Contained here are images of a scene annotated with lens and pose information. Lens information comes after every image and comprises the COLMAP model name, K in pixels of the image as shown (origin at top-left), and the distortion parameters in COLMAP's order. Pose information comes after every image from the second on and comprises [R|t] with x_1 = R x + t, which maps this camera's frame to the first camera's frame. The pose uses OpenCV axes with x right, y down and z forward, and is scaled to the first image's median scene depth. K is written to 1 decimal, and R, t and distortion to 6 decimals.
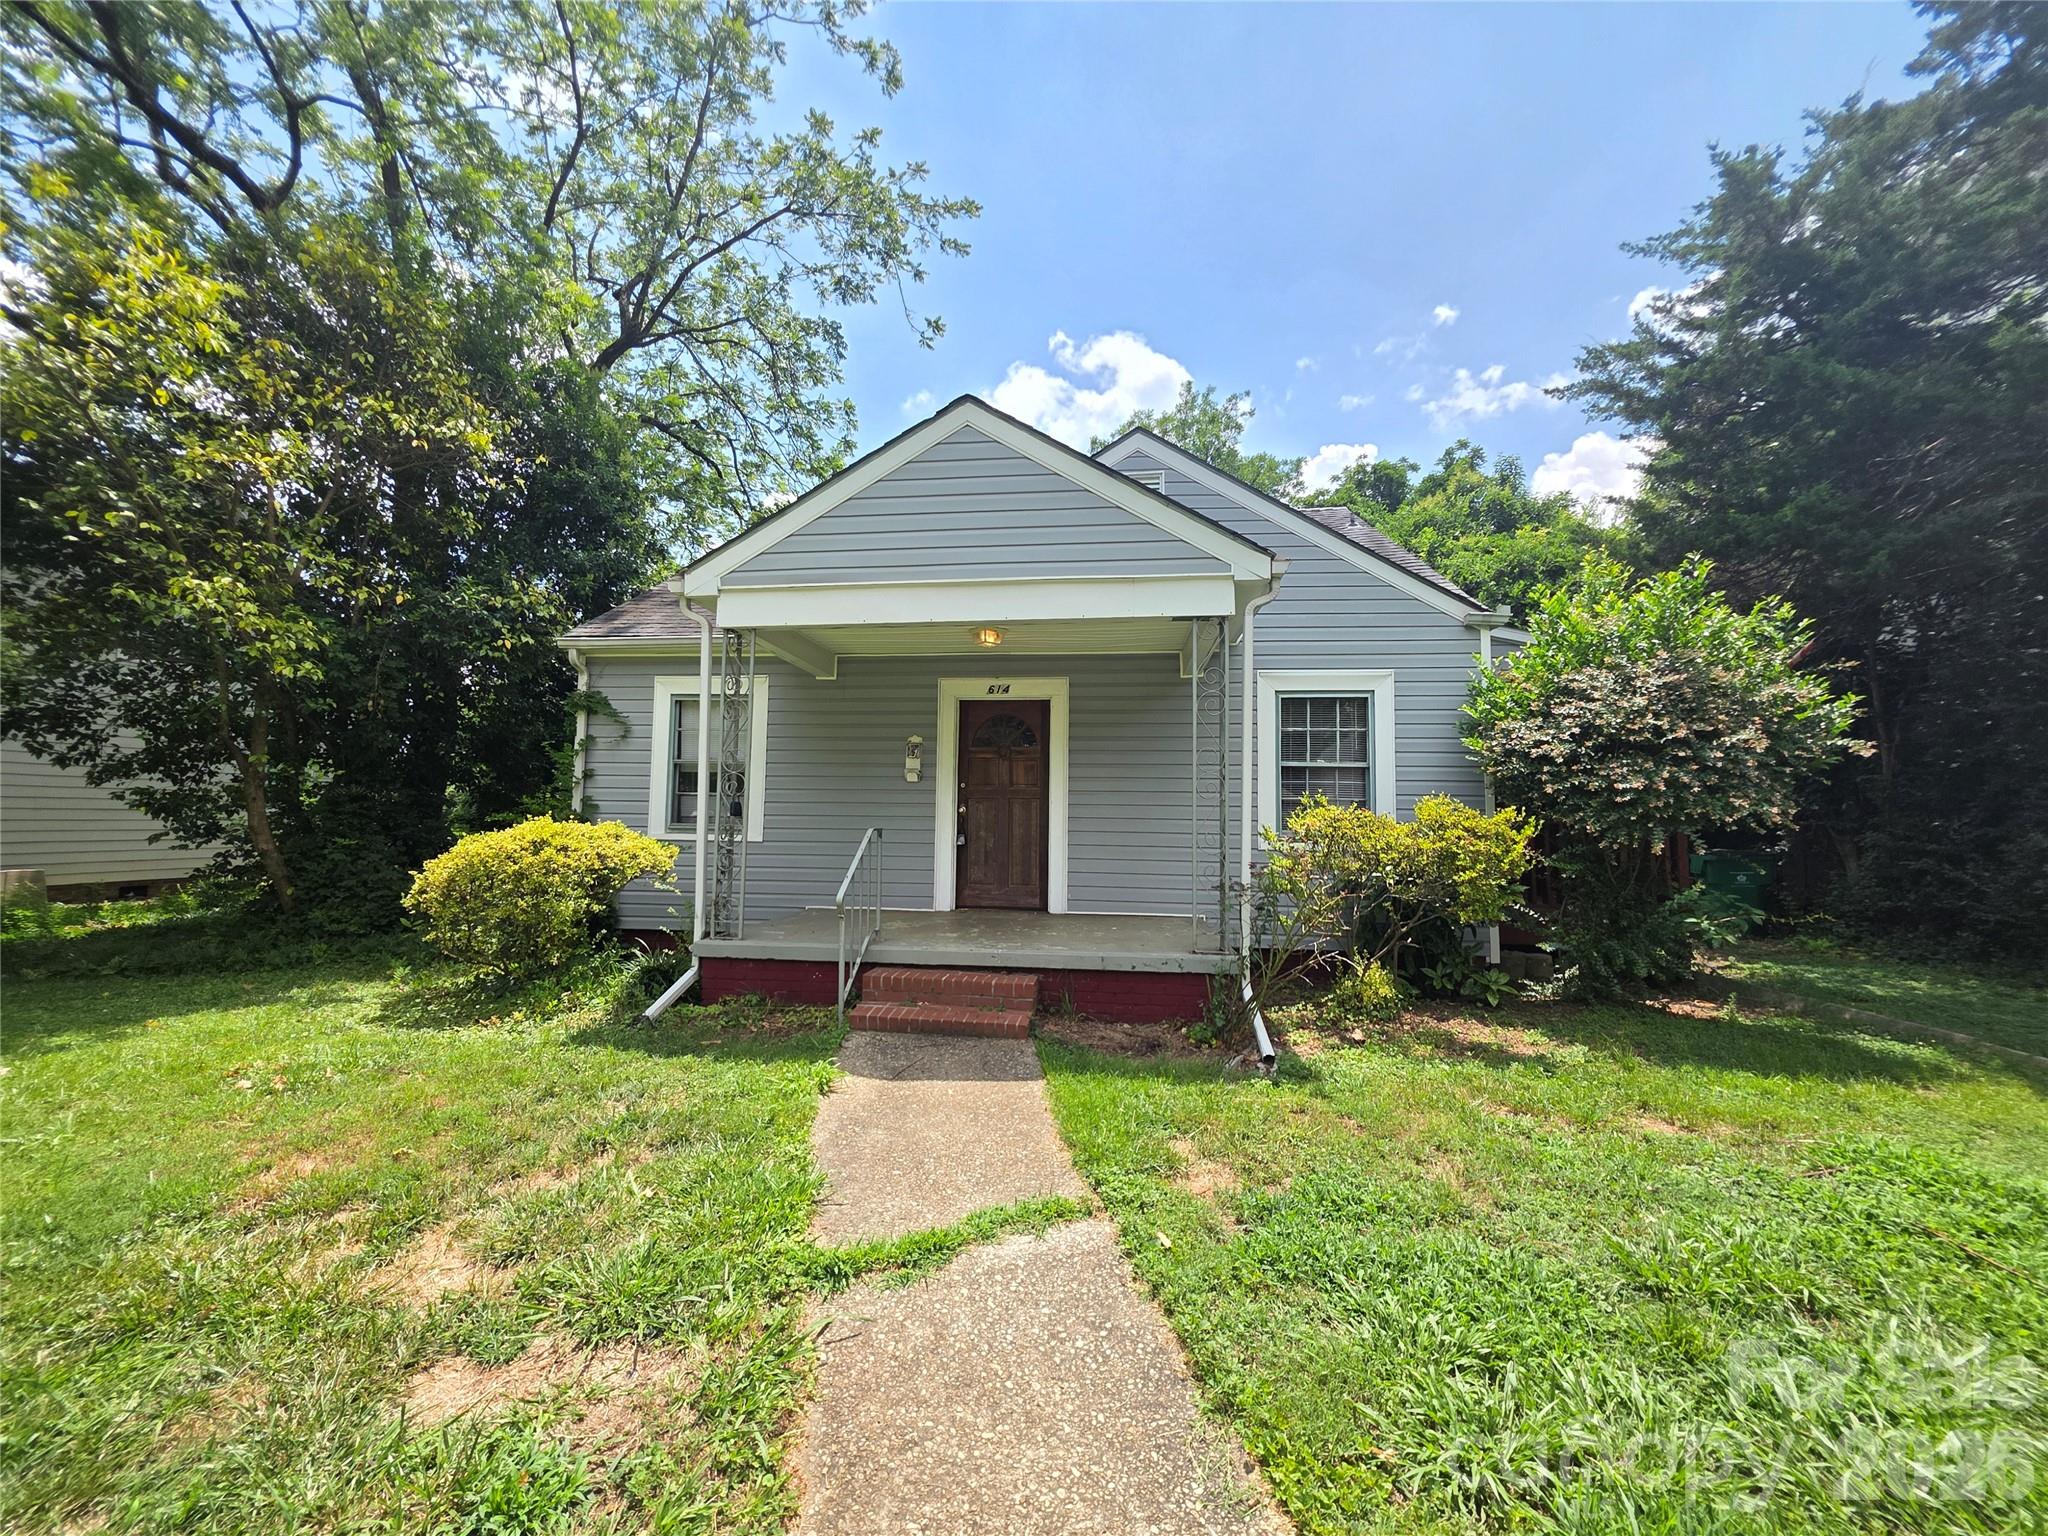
lens RADIAL K [[822.5, 0, 1033.6], [0, 822.5, 748.5], [0, 0, 1]] dist [-0.000978, 0.000106]
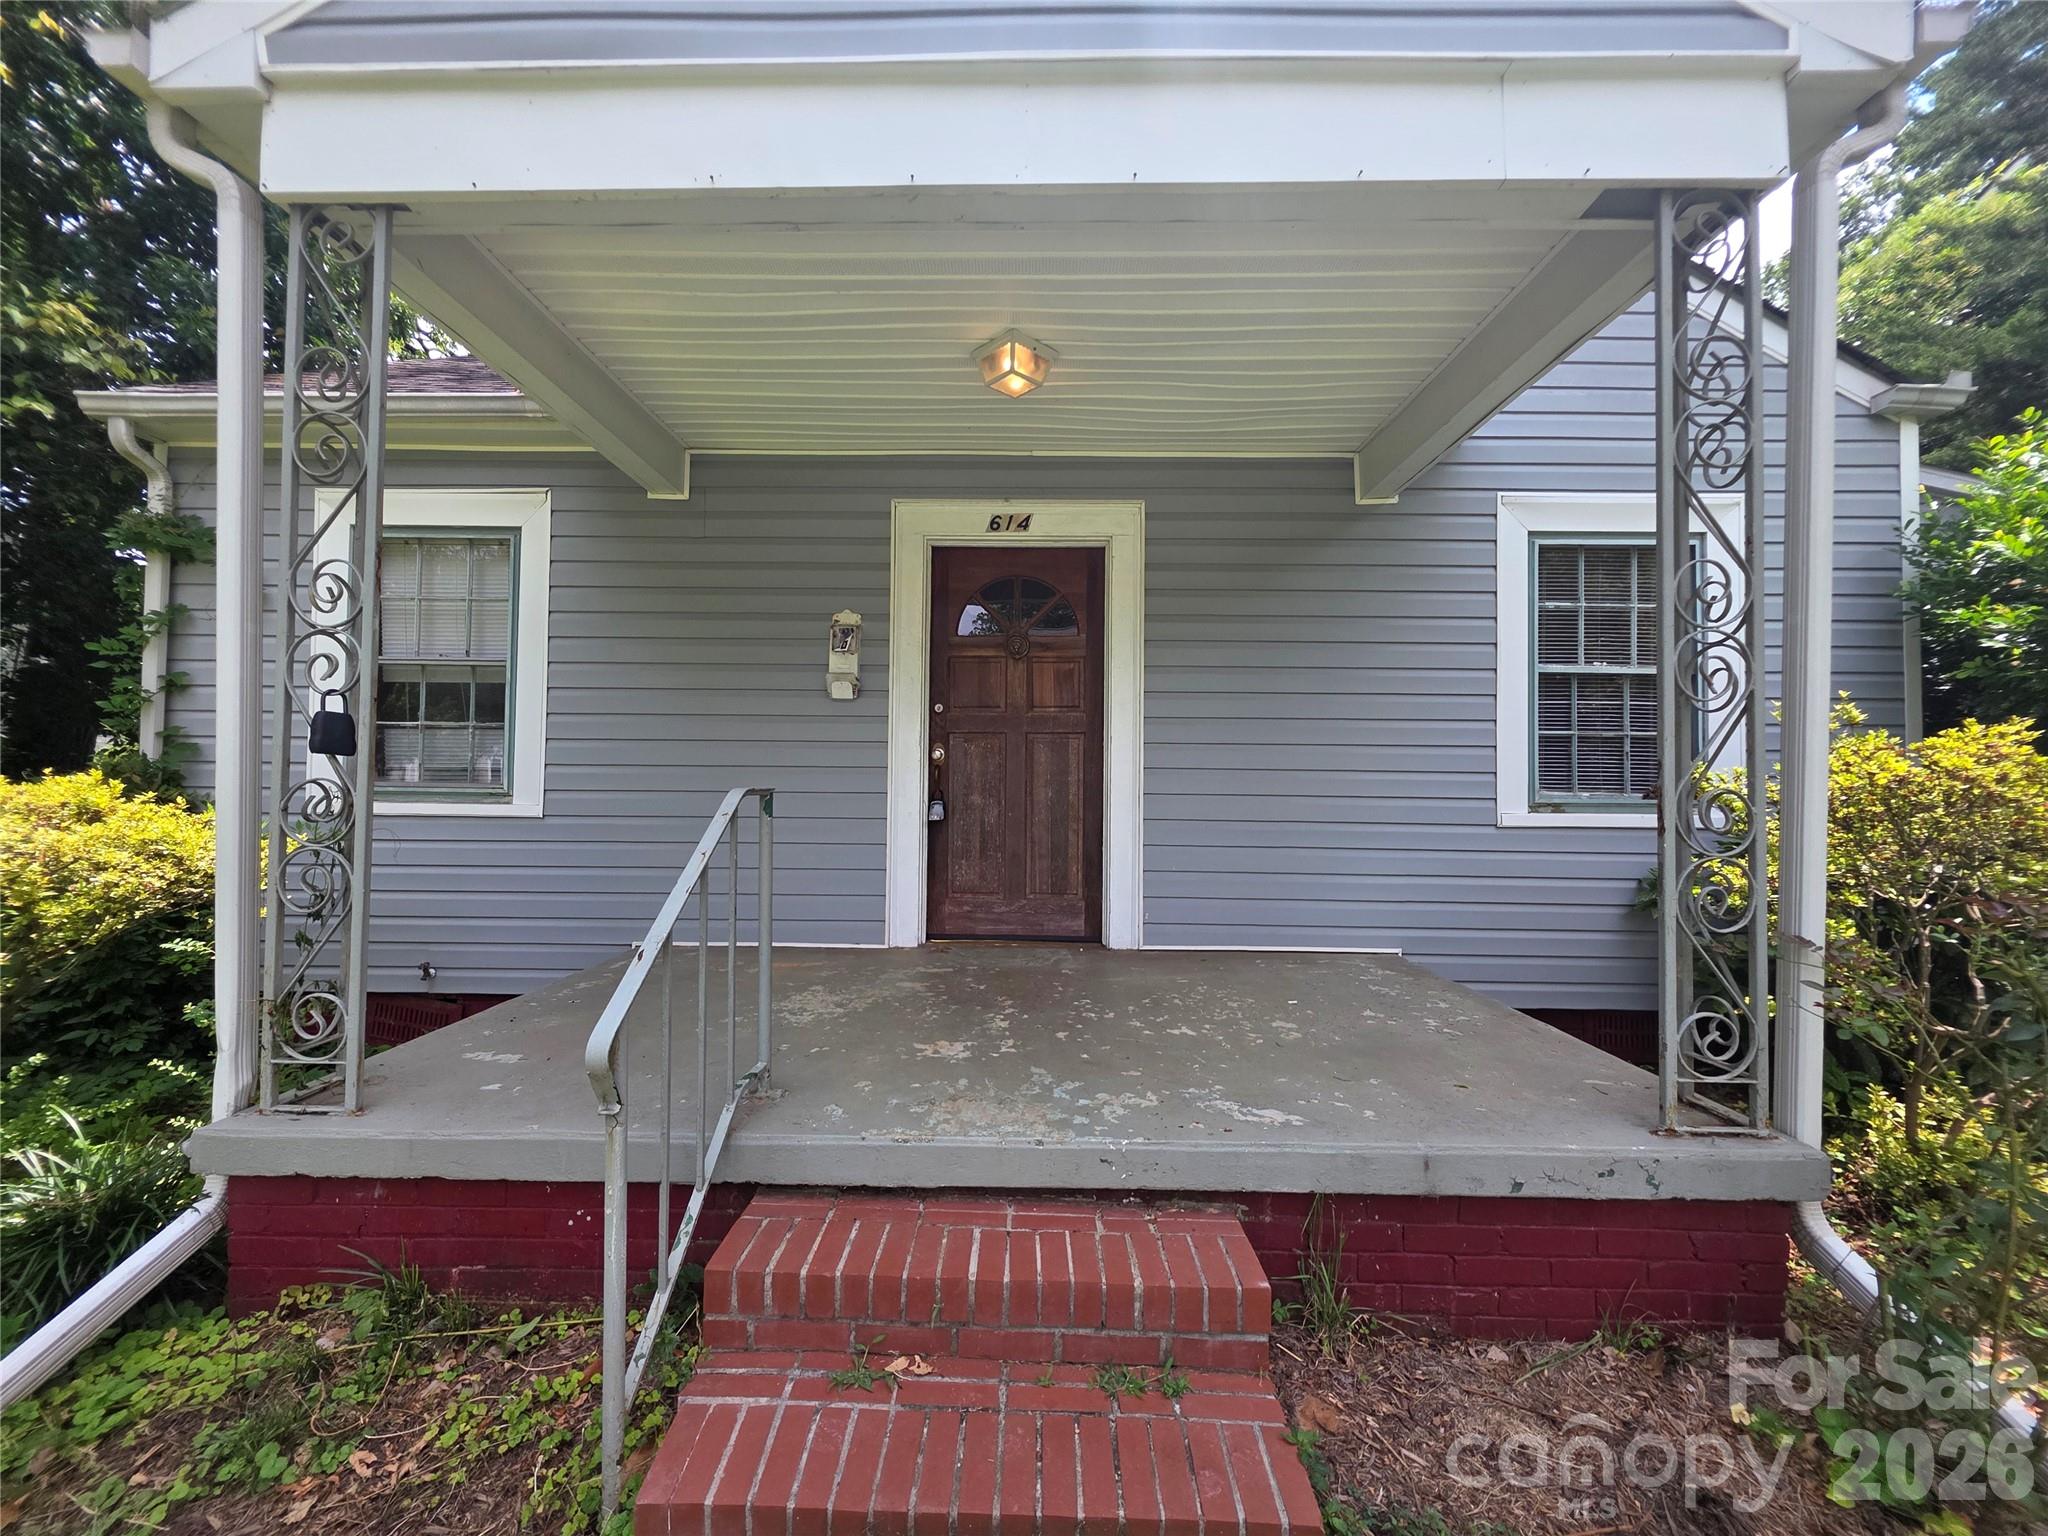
lens RADIAL K [[822.5, 0, 1028.1], [0, 822.5, 768.4], [0, 0, 1]] dist [-0.000978, 0.000106]
pose [[0.995855, -0.001637, 0.090939, -0.078212], [-0.004705, 0.997572, 0.069485, 0.046765], [-0.090832, -0.069624, 0.993429, 0.471872]]
